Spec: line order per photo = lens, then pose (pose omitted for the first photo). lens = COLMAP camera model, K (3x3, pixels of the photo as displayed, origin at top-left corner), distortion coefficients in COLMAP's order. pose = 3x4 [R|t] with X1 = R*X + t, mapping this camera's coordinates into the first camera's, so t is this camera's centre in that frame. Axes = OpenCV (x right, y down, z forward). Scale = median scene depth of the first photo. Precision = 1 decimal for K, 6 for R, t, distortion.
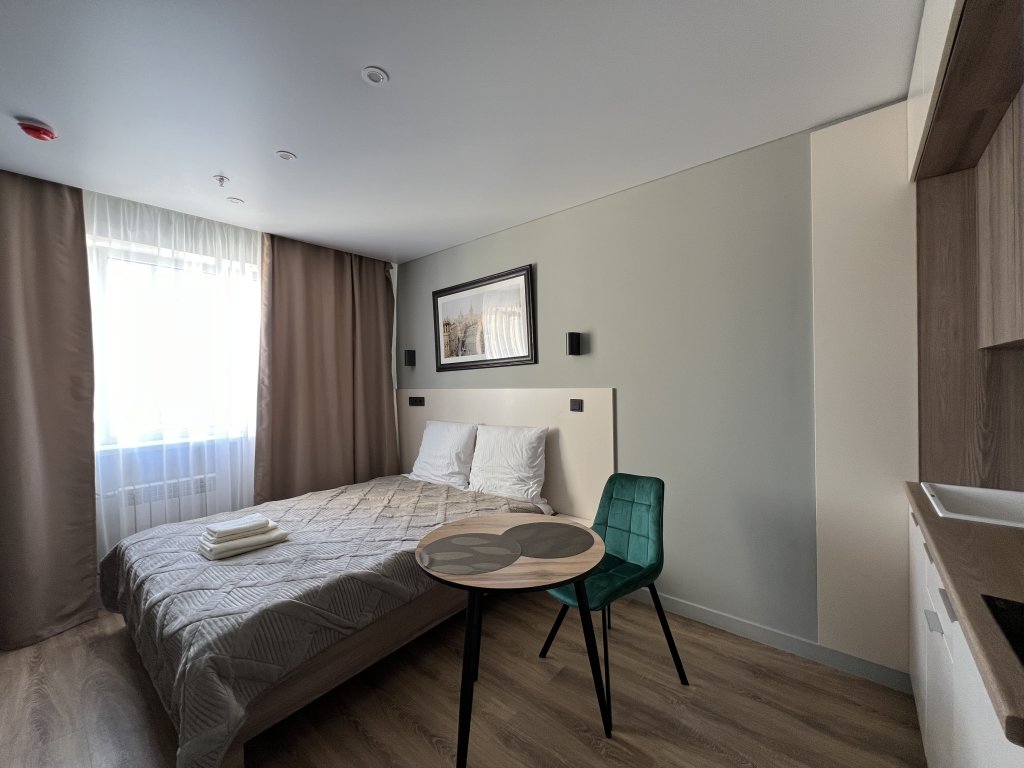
lens RADIAL K [[407.7, 0, 507.6], [0, 407.7, 385.1], [0, 0, 1]] dist [0.003066, -0.000407]
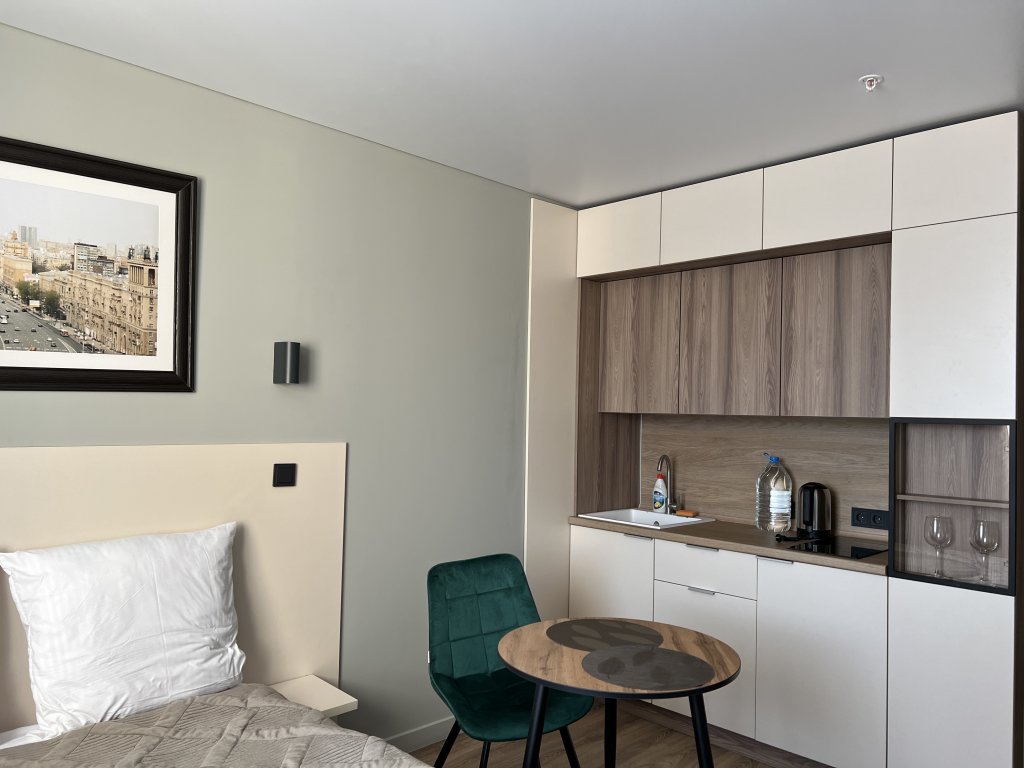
lens RADIAL K [[742.5, 0, 512.7], [0, 742.5, 392.6], [0, 0, 1]] dist [-0.019475, -0.007458]
pose [[0.086932, 0.055059, 0.994692, -0.792555], [-0.007851, 0.998478, -0.054583, -0.009046], [-0.996183, -0.003065, 0.087232, 0.604077]]
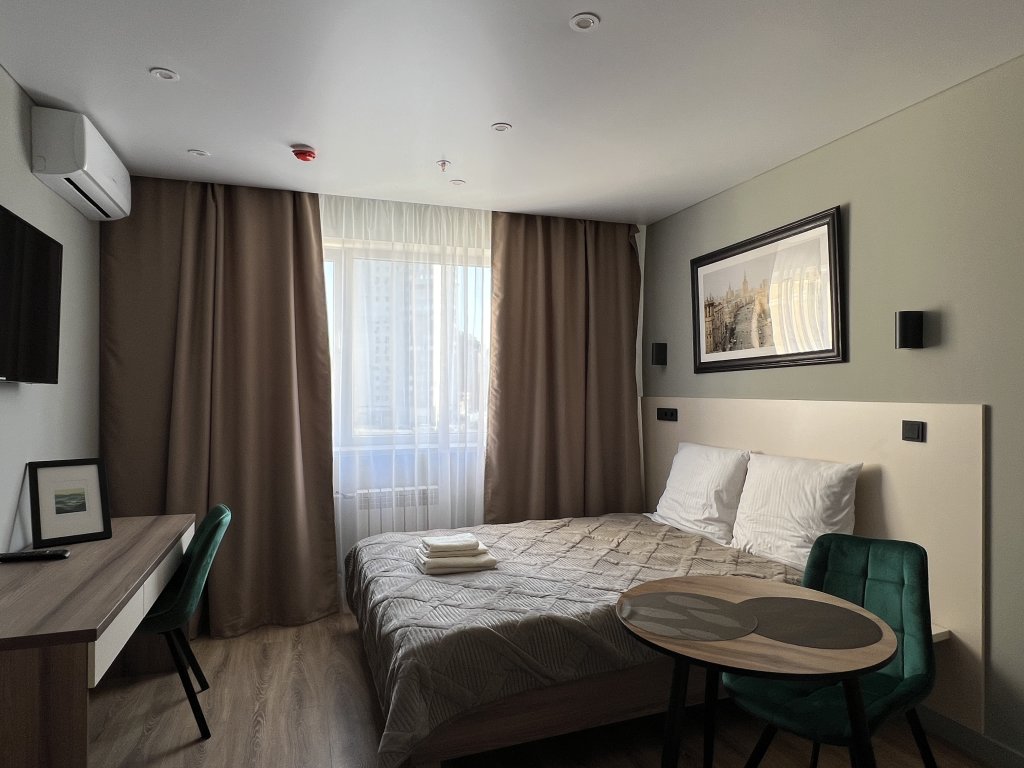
lens RADIAL K [[604.1, 0, 509.9], [0, 604.1, 389.9], [0, 0, 1]] dist [-0.000269, 0.000721]
pose [[0.863370, 0.018514, -0.504231, 0.101617], [-0.018008, 0.999821, 0.005876, -0.006196], [0.504249, 0.004007, 0.863549, -0.077825]]
